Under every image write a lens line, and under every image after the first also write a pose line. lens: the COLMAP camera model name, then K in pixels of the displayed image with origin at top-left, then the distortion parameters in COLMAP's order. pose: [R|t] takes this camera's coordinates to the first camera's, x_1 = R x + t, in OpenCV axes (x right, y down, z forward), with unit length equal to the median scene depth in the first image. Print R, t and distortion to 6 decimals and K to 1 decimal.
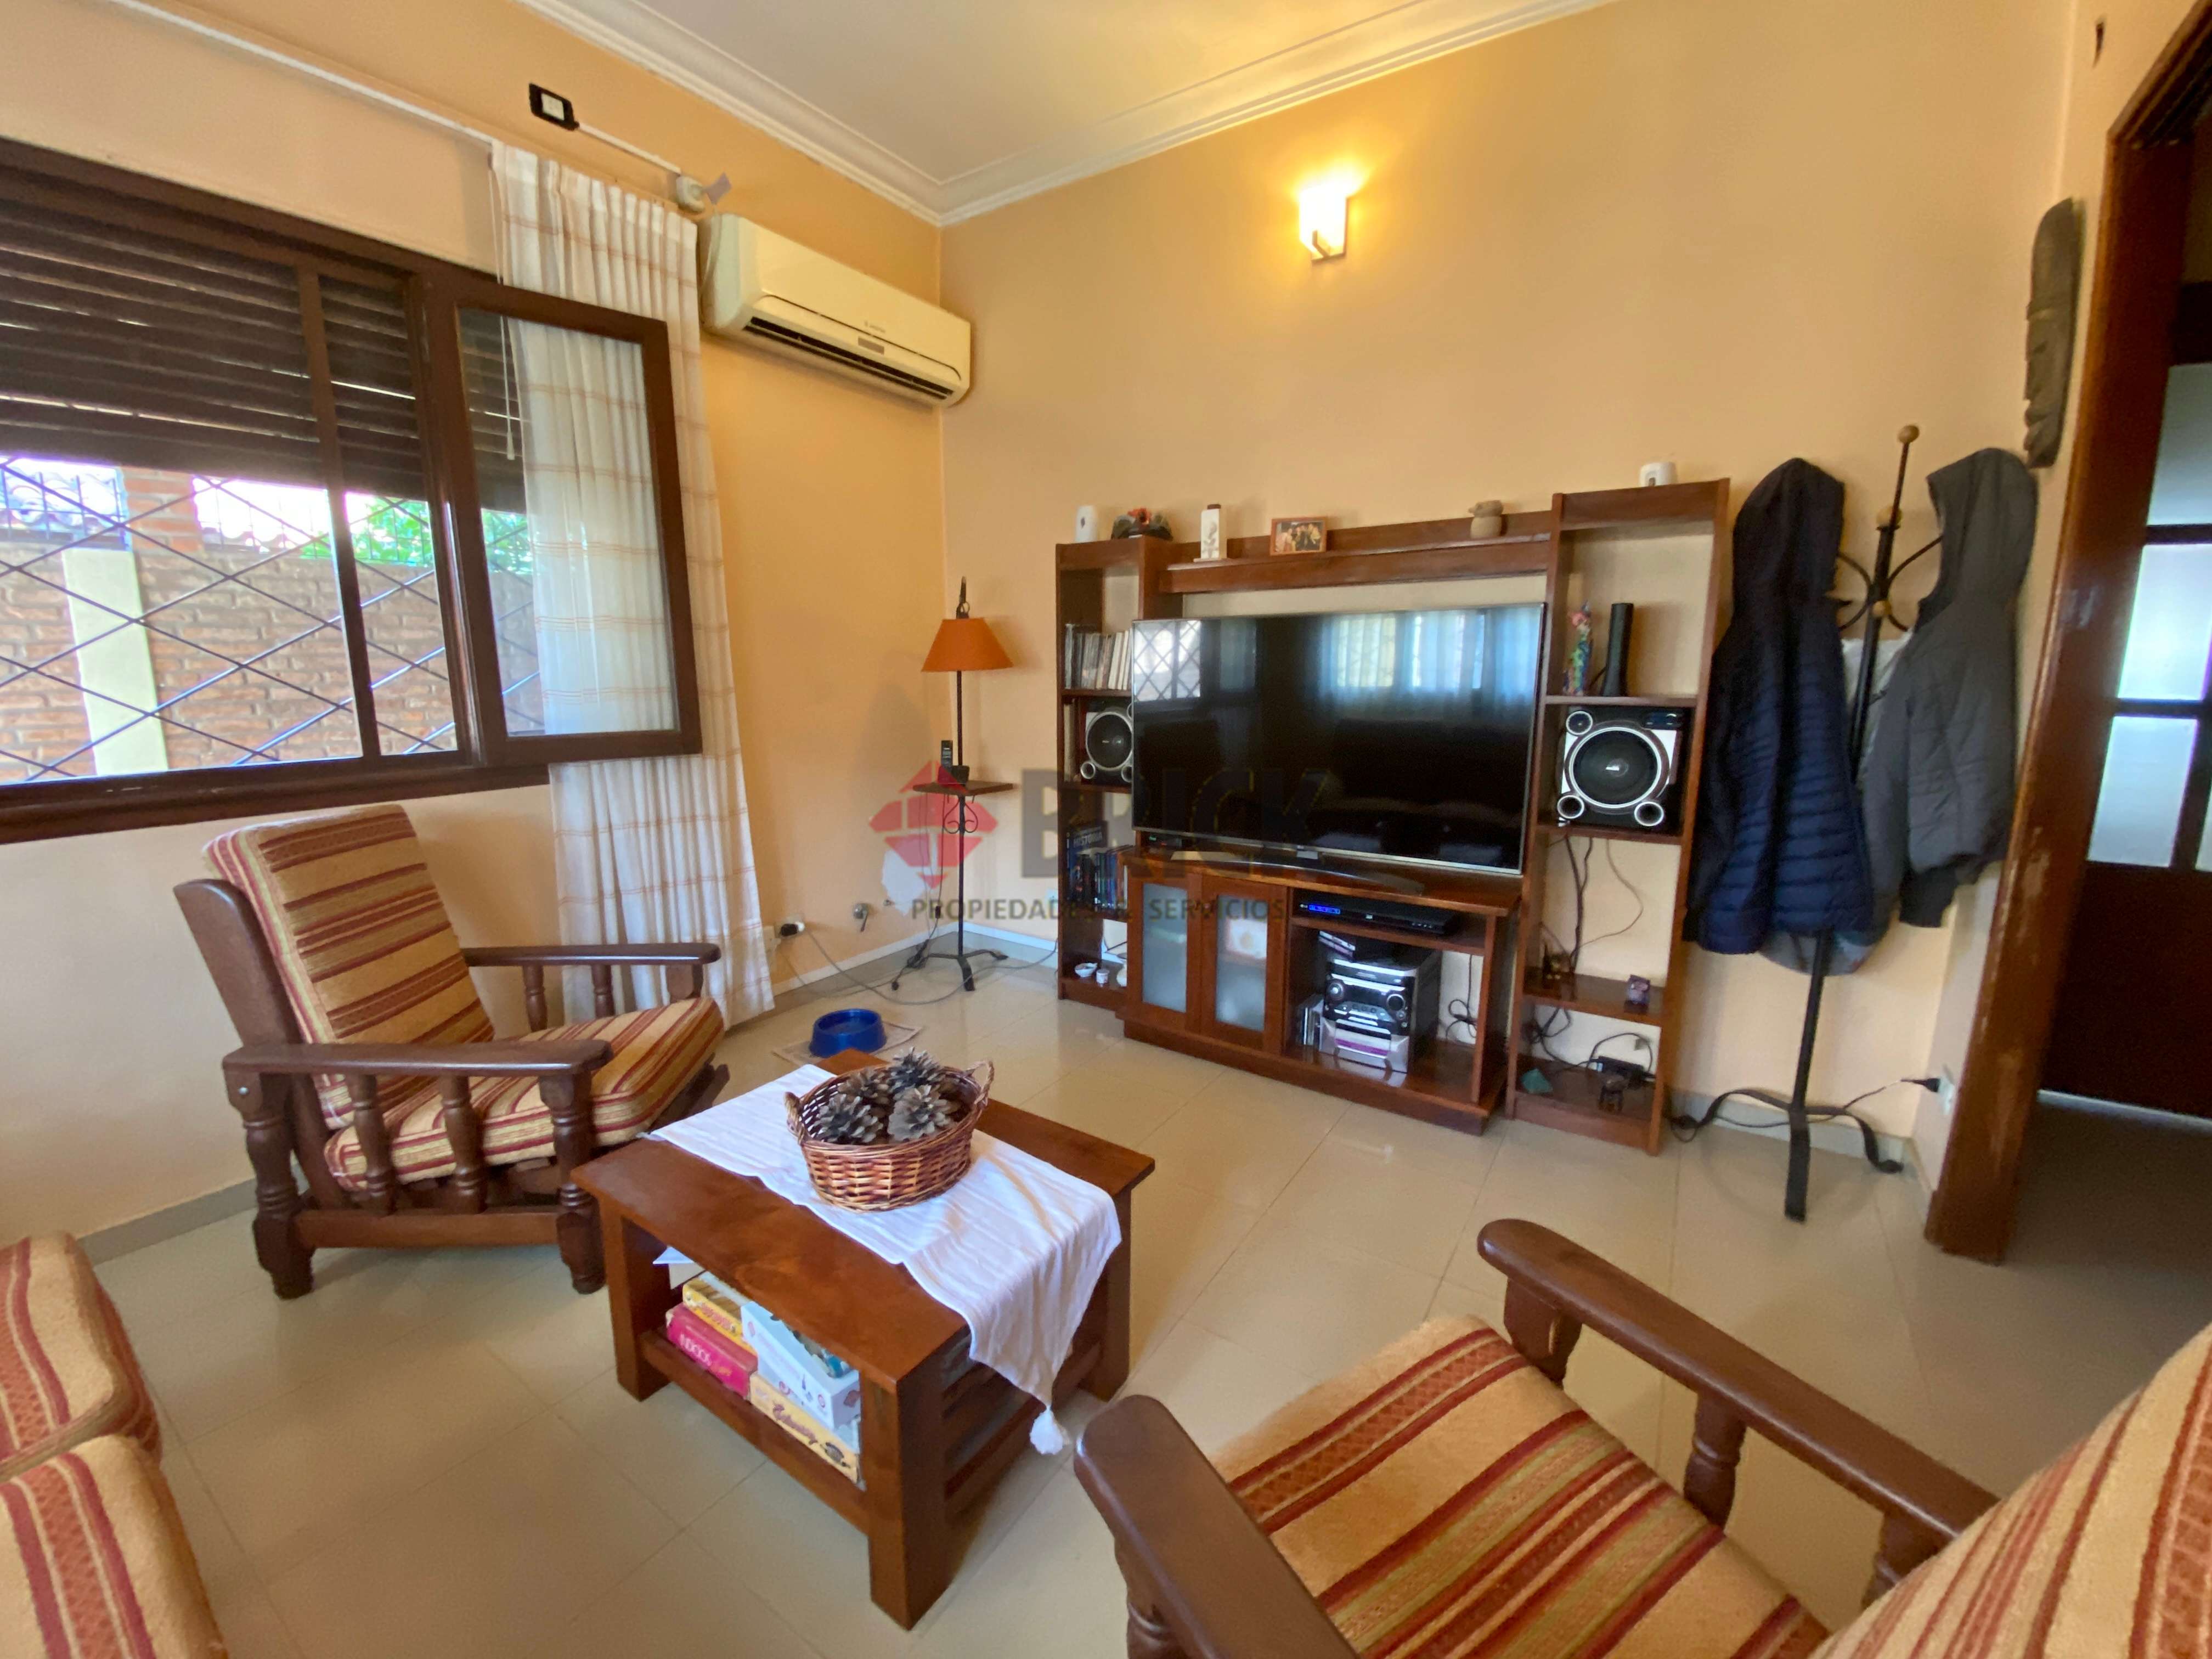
lens RADIAL K [[893.3, 0, 1110.5], [0, 893.3, 796.1], [0, 0, 1]] dist [-0.012244, -0.000128]
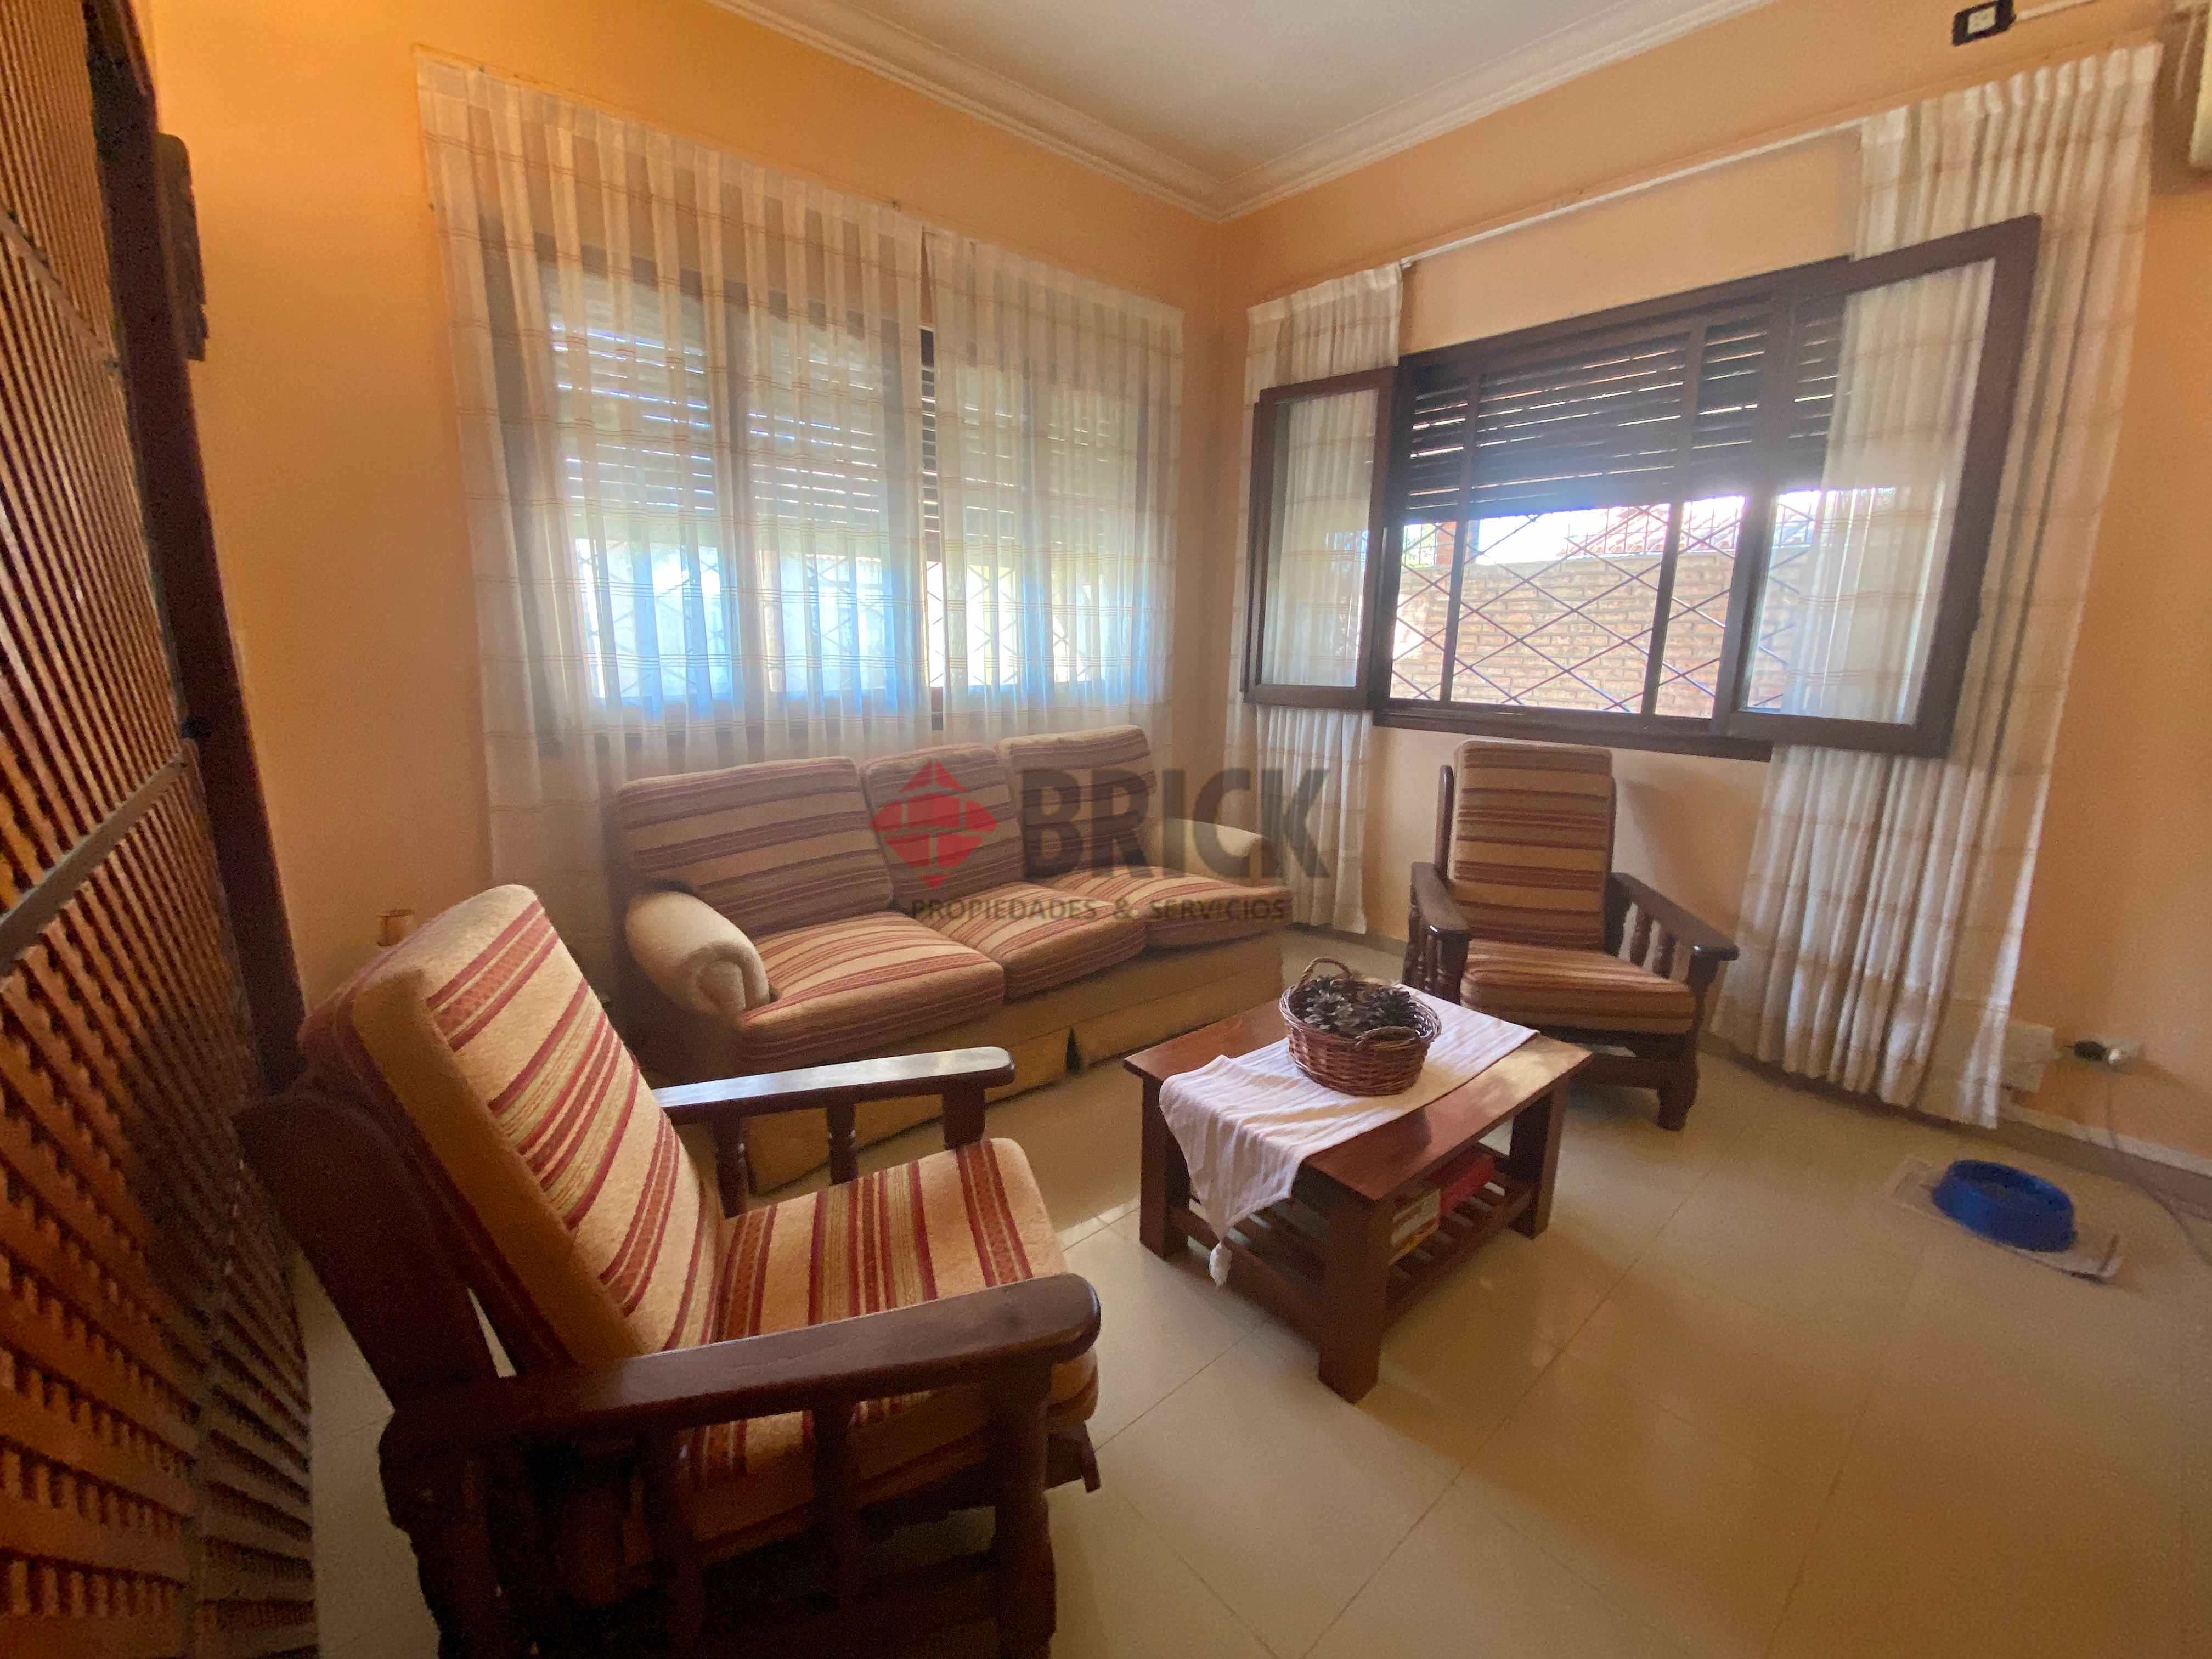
lens RADIAL K [[891.3, 0, 1106.0], [0, 891.3, 829.5], [0, 0, 1]] dist [-0.047890, -0.000160]
pose [[-0.272680, 0.208281, -0.939290, 0.529354], [-0.147182, 0.955764, 0.254661, -0.081838], [0.950780, 0.207687, -0.229963, 0.525013]]
